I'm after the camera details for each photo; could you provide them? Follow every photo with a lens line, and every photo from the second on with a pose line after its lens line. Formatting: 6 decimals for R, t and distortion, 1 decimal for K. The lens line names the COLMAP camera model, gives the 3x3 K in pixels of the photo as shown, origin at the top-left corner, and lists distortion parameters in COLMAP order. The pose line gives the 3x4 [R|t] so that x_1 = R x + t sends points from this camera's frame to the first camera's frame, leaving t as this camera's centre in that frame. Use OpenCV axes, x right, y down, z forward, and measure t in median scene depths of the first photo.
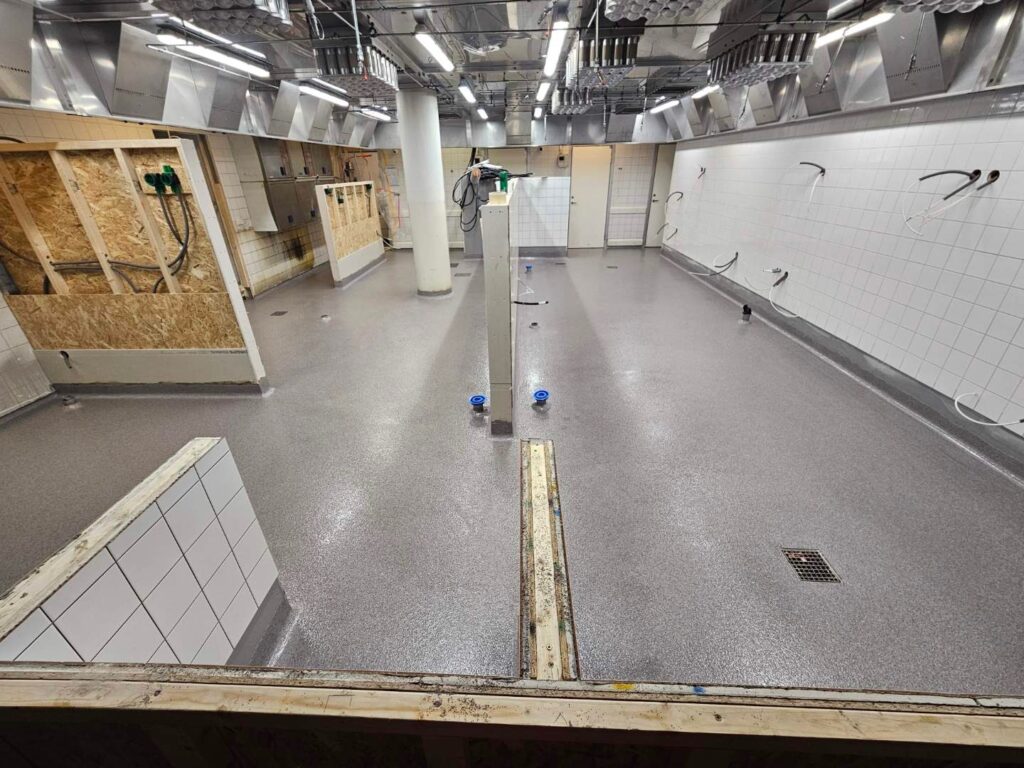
lens RADIAL K [[426.2, 0, 507.6], [0, 426.2, 389.9], [0, 0, 1]] dist [0.001422, -0.000561]
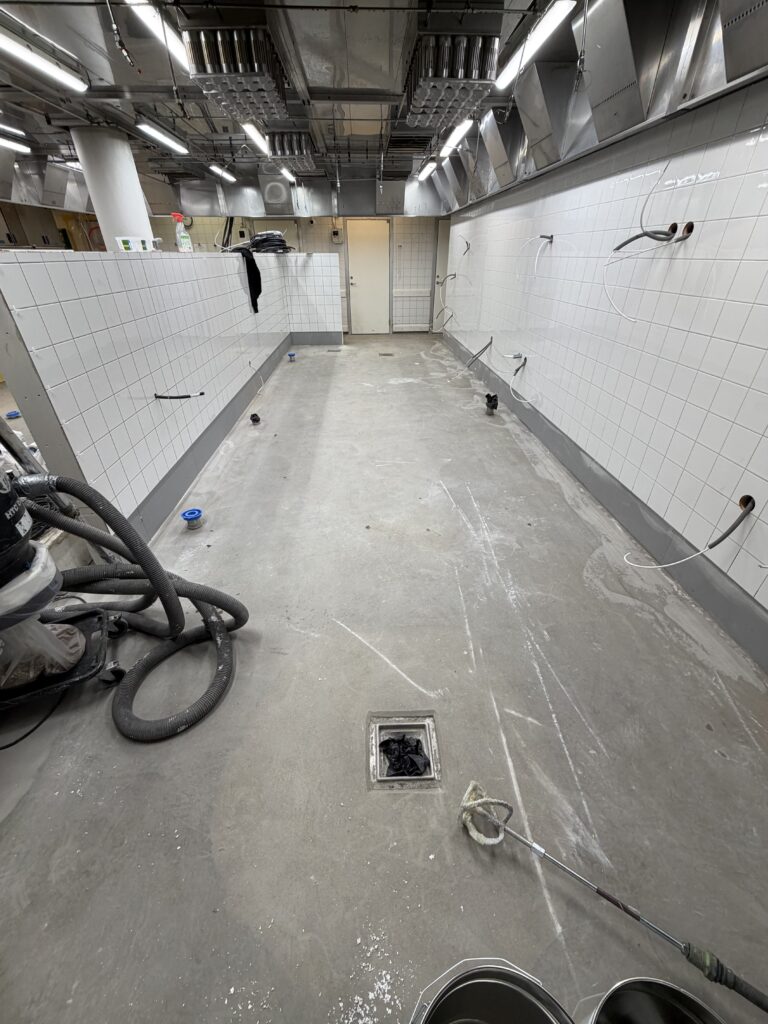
lens RADIAL K [[407.6, 0, 382.3], [0, 407.6, 509.2], [0, 0, 1]] dist [0.001075, -0.000104]
pose [[0.997431, -0.025832, 0.066815, 0.172280], [0.020663, 0.996822, 0.076932, -0.017019], [-0.068590, -0.075354, 0.994795, 0.082029]]
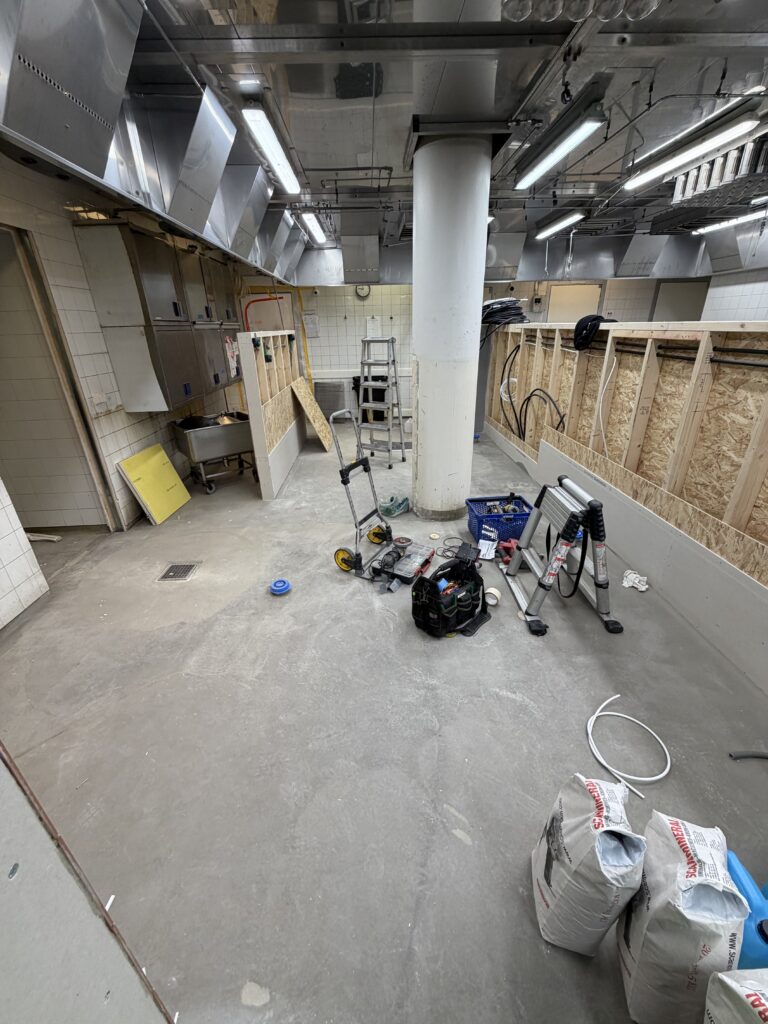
lens RADIAL K [[407.6, 0, 385.9], [0, 407.6, 509.2], [0, 0, 1]] dist [0.001075, -0.000104]
pose [[0.997409, -0.033649, 0.063590, -0.226767], [0.037243, 0.997725, -0.056201, -0.158173], [-0.061554, 0.058424, 0.996392, 0.352022]]
